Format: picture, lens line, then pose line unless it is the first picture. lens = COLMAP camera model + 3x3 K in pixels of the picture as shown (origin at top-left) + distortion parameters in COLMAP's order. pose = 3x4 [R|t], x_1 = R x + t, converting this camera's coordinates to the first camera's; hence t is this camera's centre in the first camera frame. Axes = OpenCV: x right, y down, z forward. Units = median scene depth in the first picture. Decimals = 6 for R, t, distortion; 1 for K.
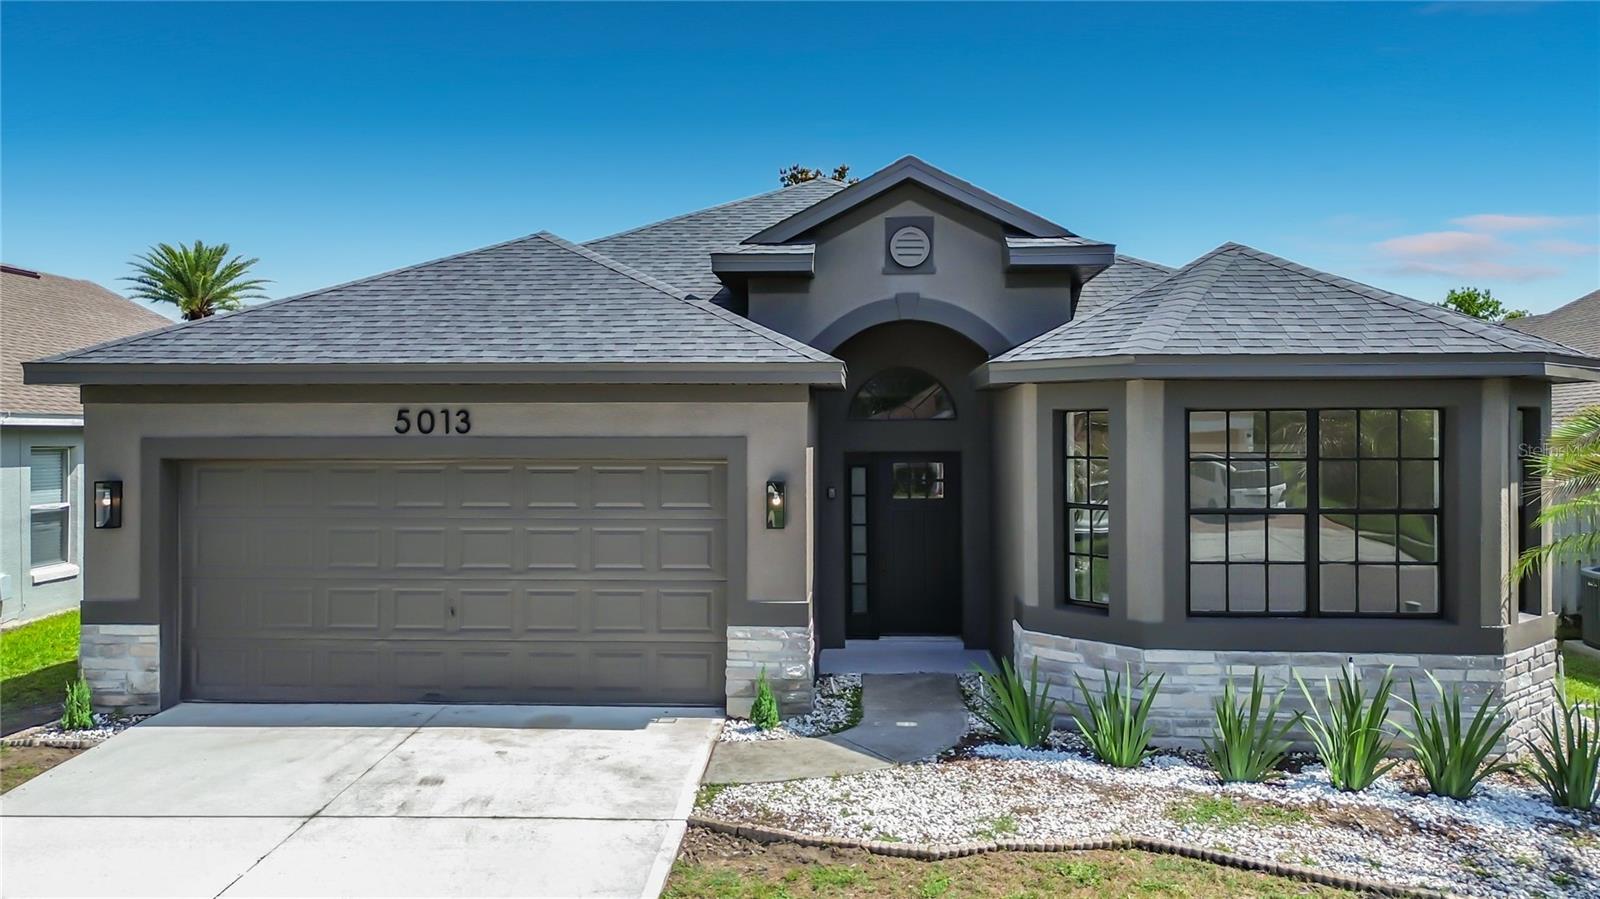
lens RADIAL K [[1113.6, 0, 798.1], [0, 1113.6, 443.6], [0, 0, 1]] dist [0.086530, -0.090596]
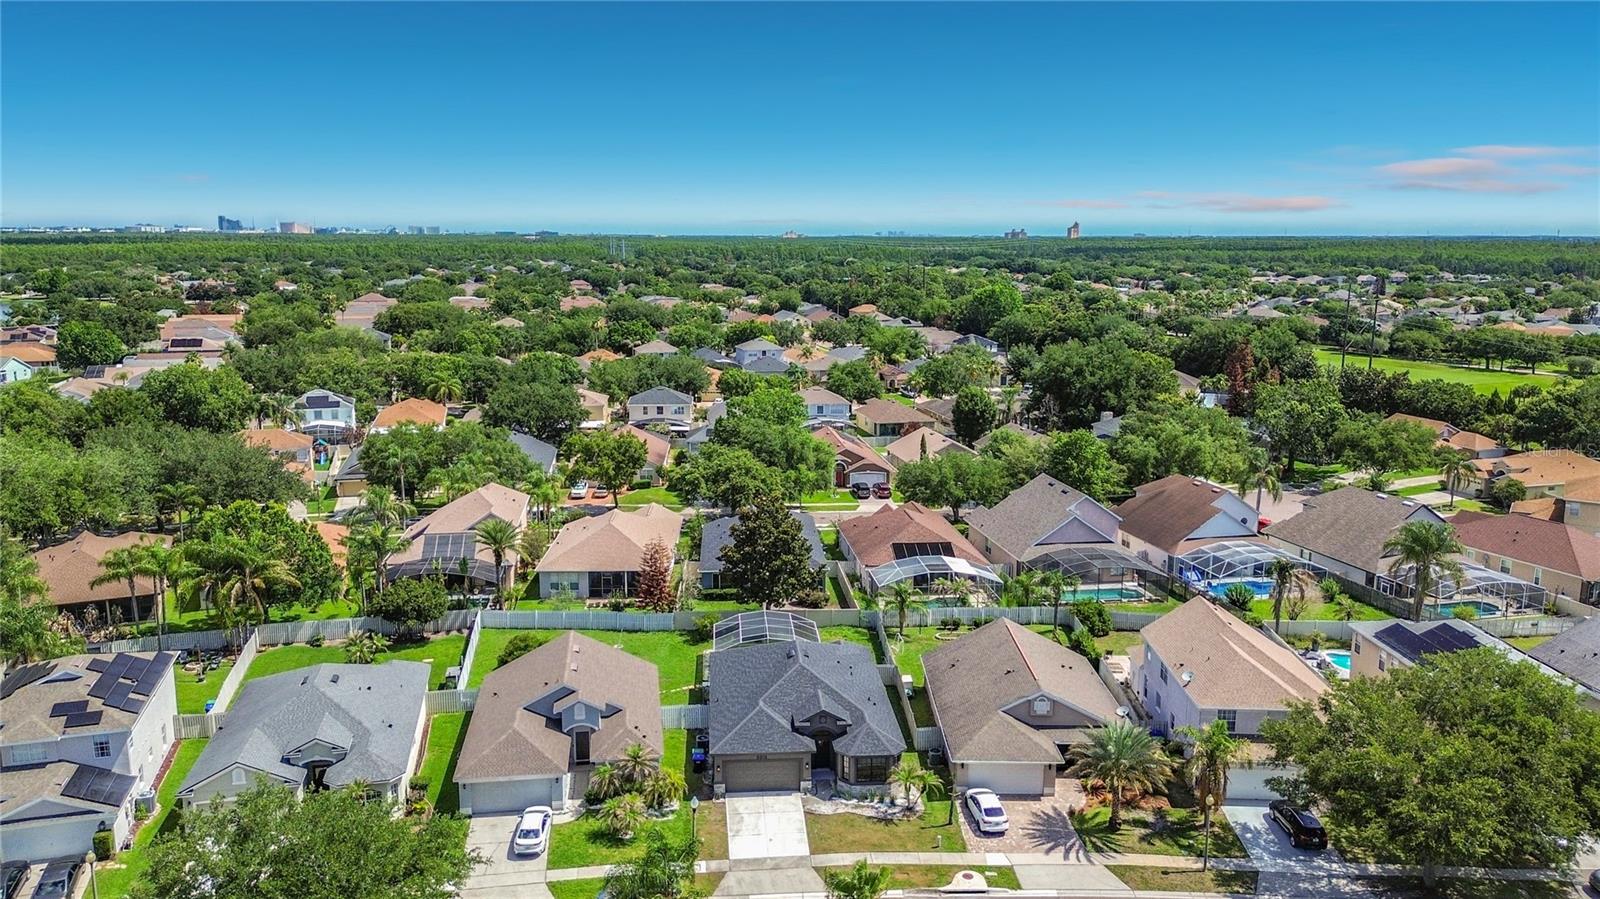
lens RADIAL K [[1113.6, 0, 798.1], [0, 1113.6, 443.6], [0, 0, 1]] dist [0.086530, -0.090596]
pose [[0.988321, -0.014590, 0.151689, -1.192103], [-0.013392, 0.983238, 0.181832, -3.460483], [-0.151799, -0.181740, 0.971559, -5.958168]]
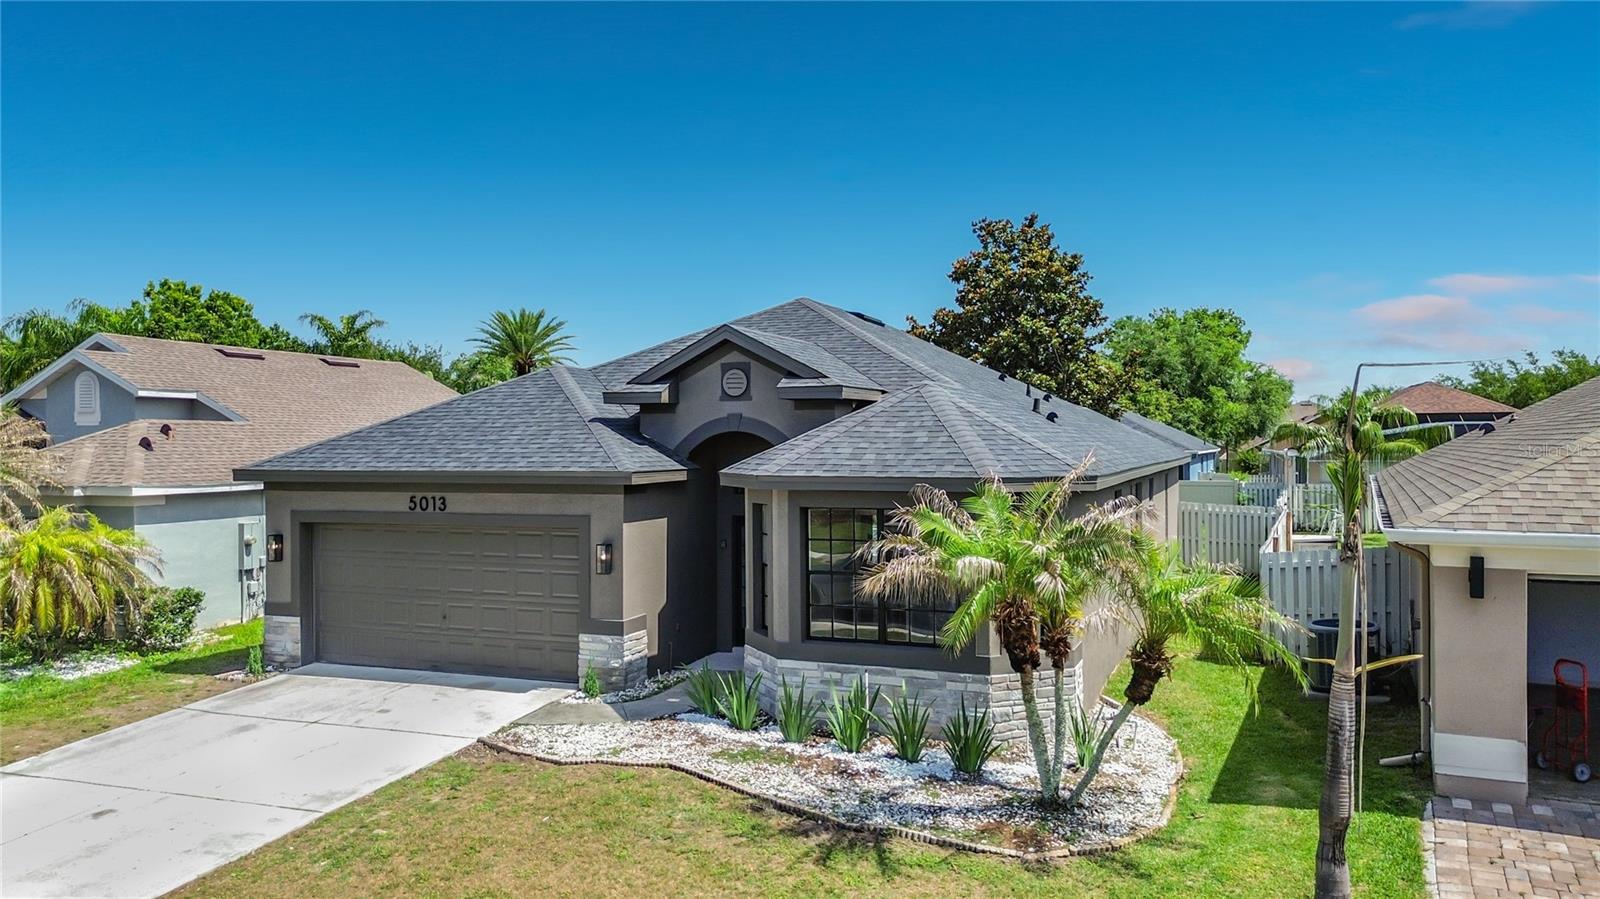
lens RADIAL K [[1113.6, 0, 798.1], [0, 1113.6, 443.6], [0, 0, 1]] dist [0.086530, -0.090596]
pose [[0.950123, -0.004254, -0.311847, 0.733712], [0.002574, 0.999980, -0.005797, -0.098957], [0.311866, 0.004705, 0.950115, -0.432210]]
